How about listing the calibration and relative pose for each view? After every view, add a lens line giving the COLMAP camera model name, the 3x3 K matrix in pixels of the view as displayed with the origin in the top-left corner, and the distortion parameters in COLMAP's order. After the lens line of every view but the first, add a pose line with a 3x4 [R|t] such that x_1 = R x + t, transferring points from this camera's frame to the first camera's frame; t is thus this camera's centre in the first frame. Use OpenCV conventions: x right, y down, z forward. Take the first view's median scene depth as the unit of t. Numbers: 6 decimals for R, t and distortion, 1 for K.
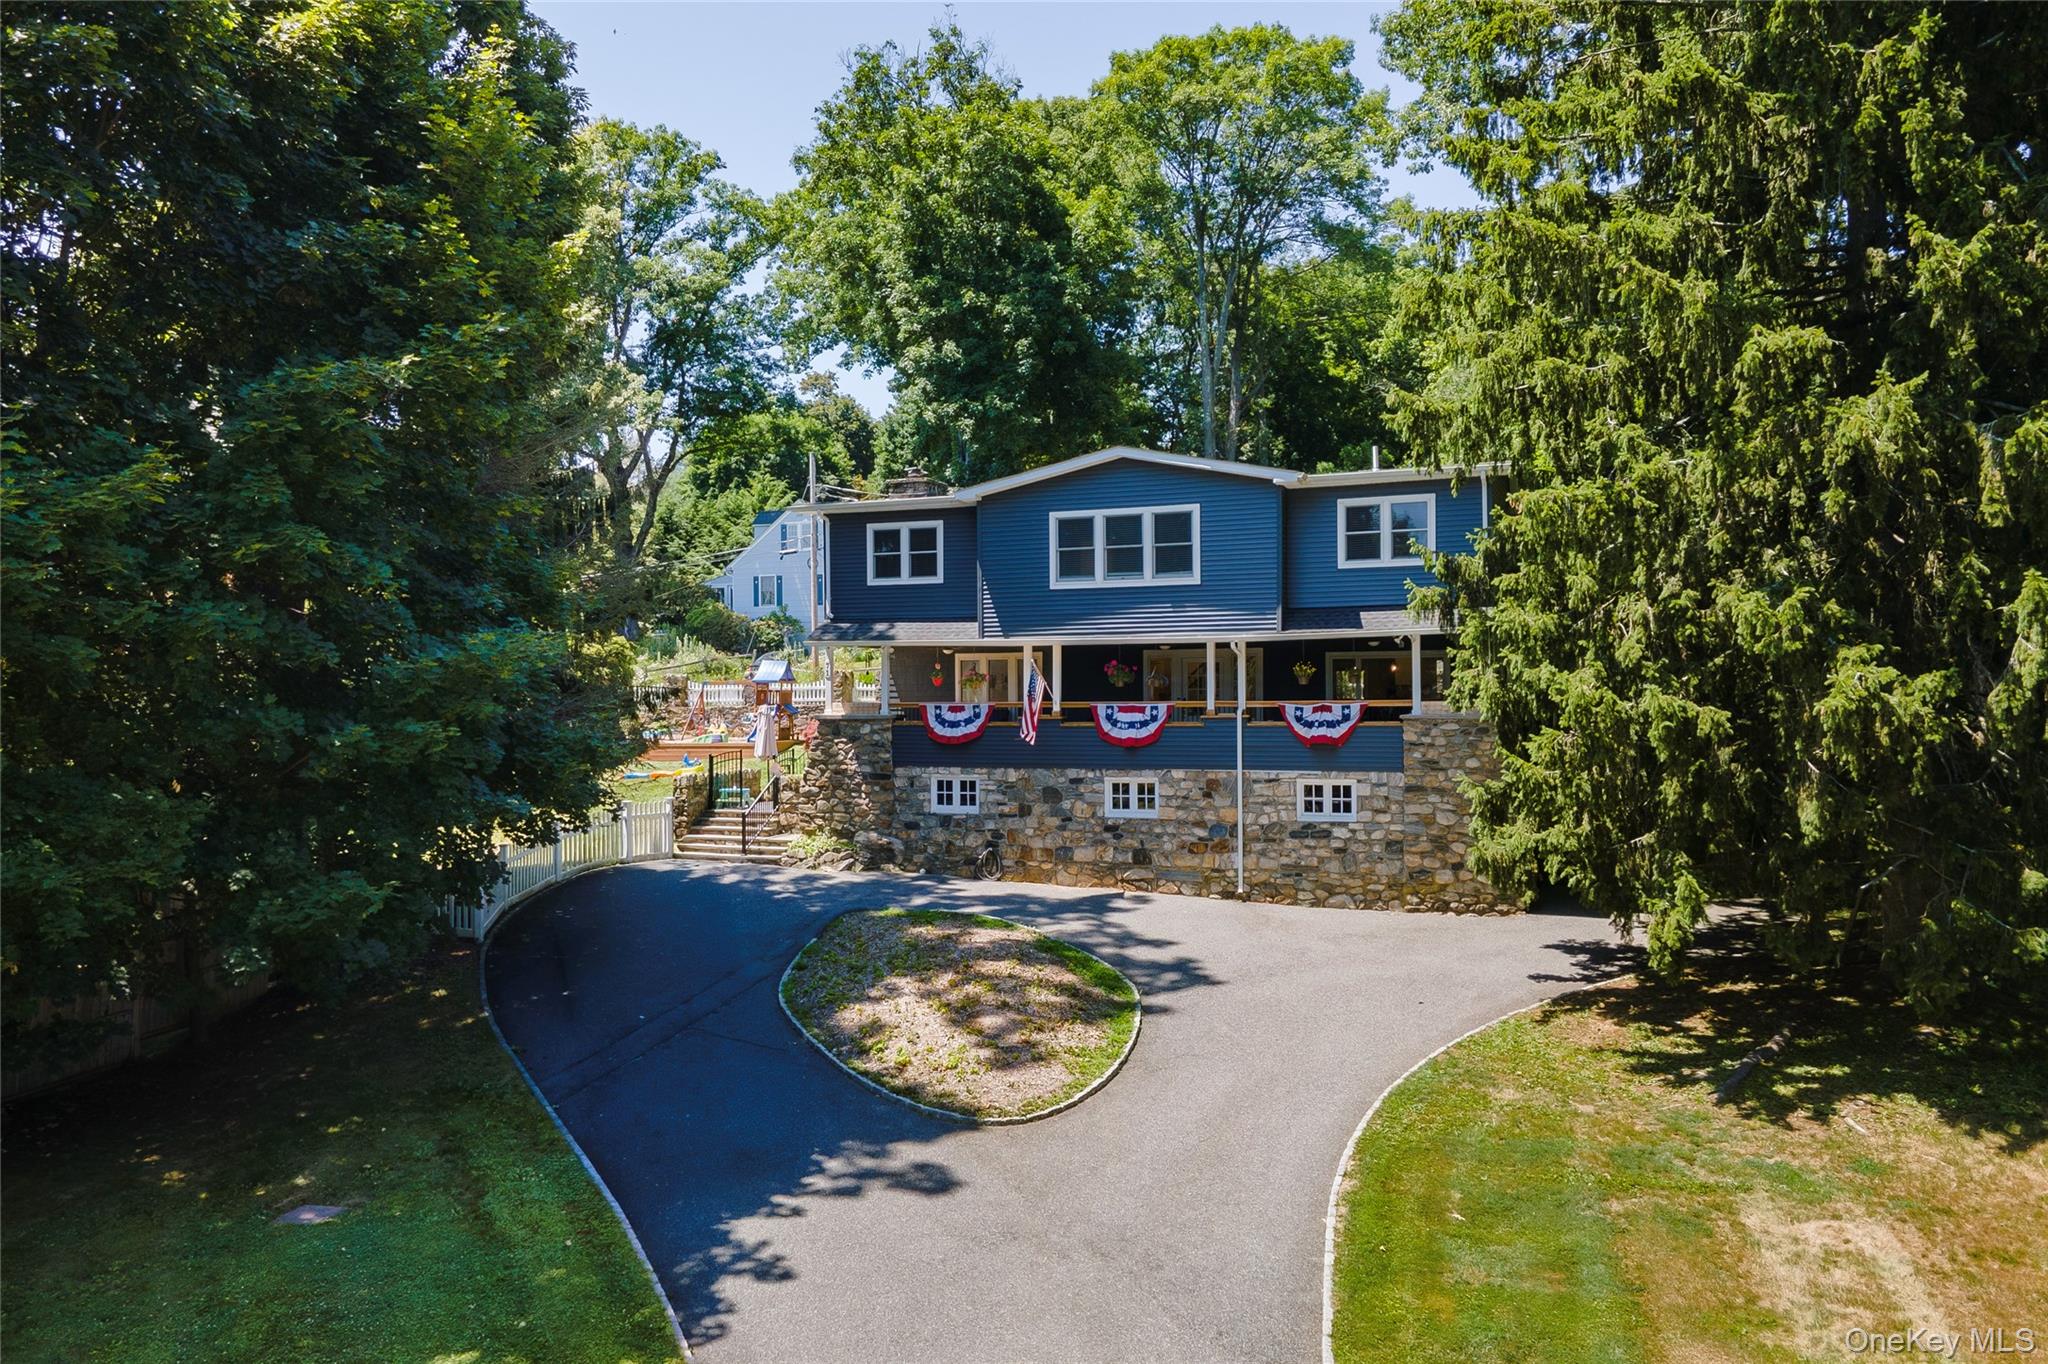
lens RADIAL K [[1534.9, 0, 1024.0], [0, 1534.9, 682.0], [0, 0, 1]] dist [0.018333, 0.030492]
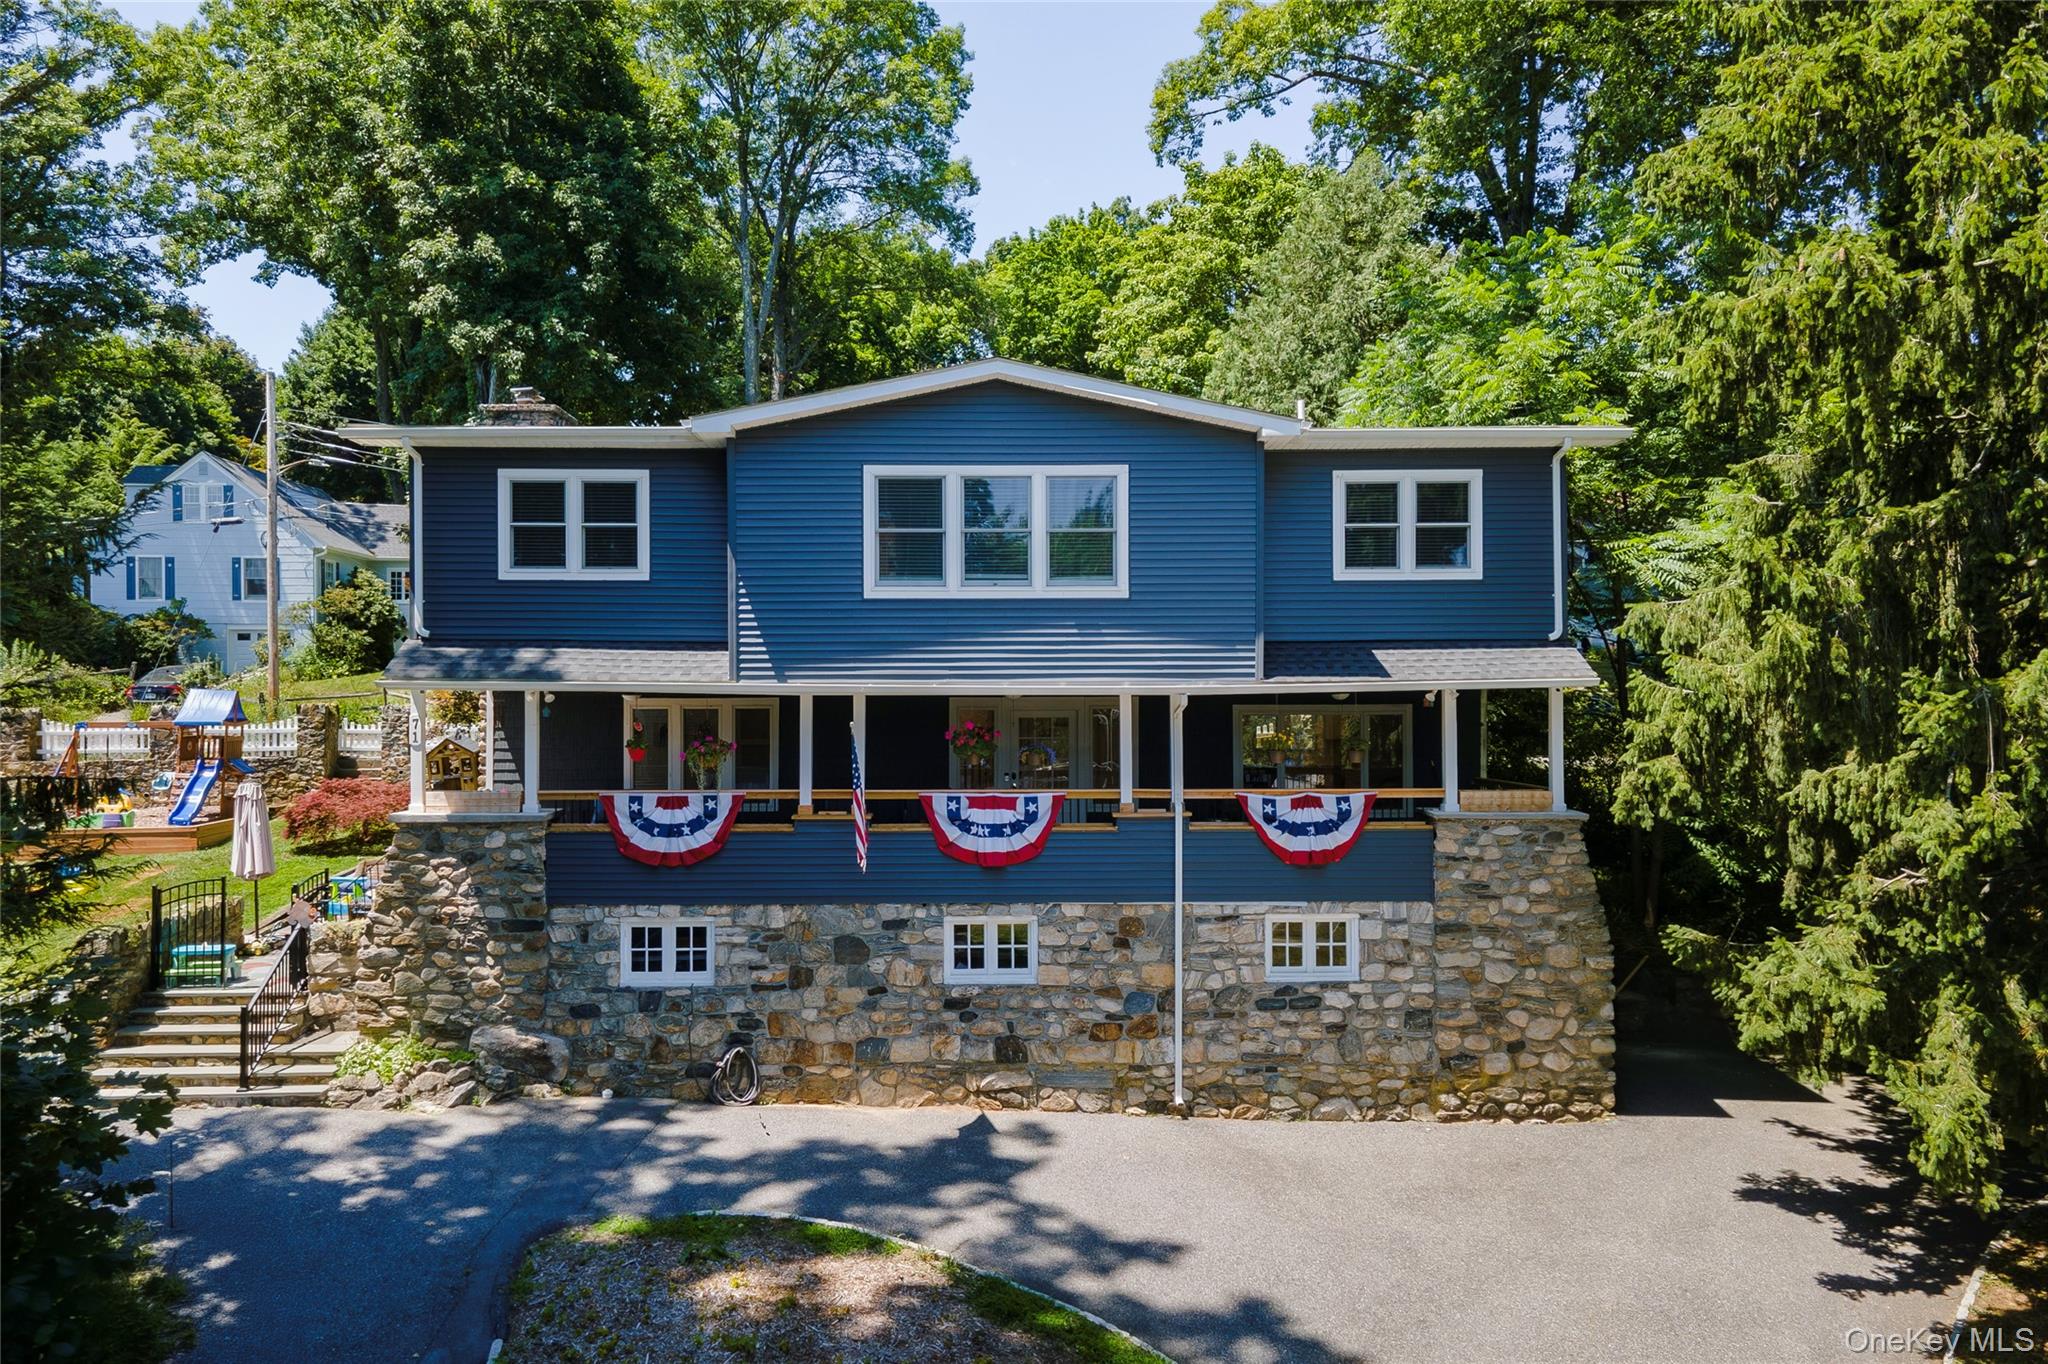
lens RADIAL K [[1534.9, 0, 1024.0], [0, 1534.9, 682.0], [0, 0, 1]] dist [0.018333, 0.030492]
pose [[0.926796, 0.009752, 0.375438, -0.141330], [-0.008619, 0.999952, -0.004696, -0.026205], [-0.375465, 0.001117, 0.926836, 0.433485]]
